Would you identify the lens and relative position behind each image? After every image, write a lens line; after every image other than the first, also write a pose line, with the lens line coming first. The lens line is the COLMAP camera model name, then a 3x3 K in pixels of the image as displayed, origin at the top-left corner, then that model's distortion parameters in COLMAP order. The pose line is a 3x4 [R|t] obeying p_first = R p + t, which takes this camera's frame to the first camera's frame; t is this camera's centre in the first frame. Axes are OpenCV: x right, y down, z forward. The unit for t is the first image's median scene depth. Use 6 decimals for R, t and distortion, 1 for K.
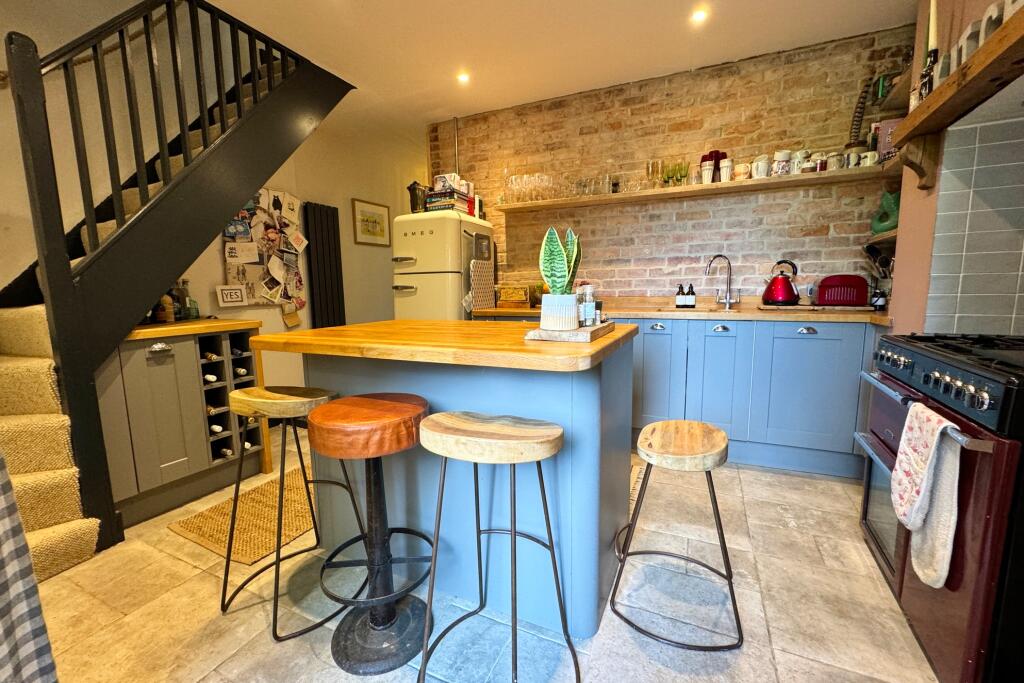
lens RADIAL K [[412.6, 0, 513.1], [0, 412.6, 340.7], [0, 0, 1]] dist [-0.004098, -0.000599]
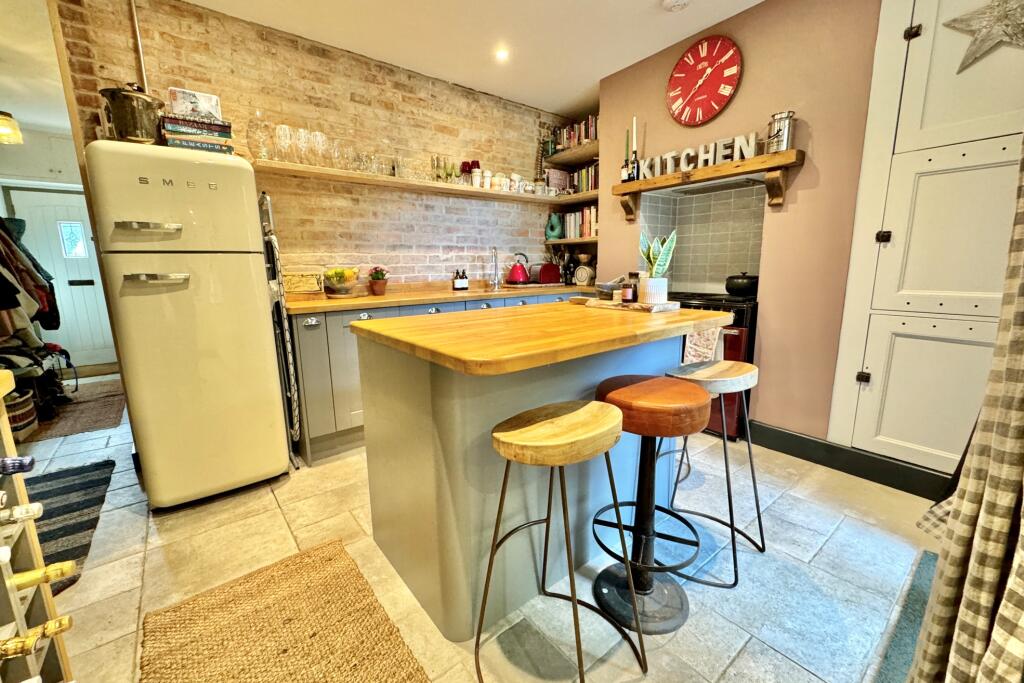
lens RADIAL K [[412.6, 0, 510.2], [0, 412.6, 342.0], [0, 0, 1]] dist [-0.004098, -0.000599]
pose [[0.448568, -0.157211, 0.879813, -0.567179], [0.122264, 0.985947, 0.113840, -0.048703], [-0.885346, 0.056505, 0.461486, 0.331196]]
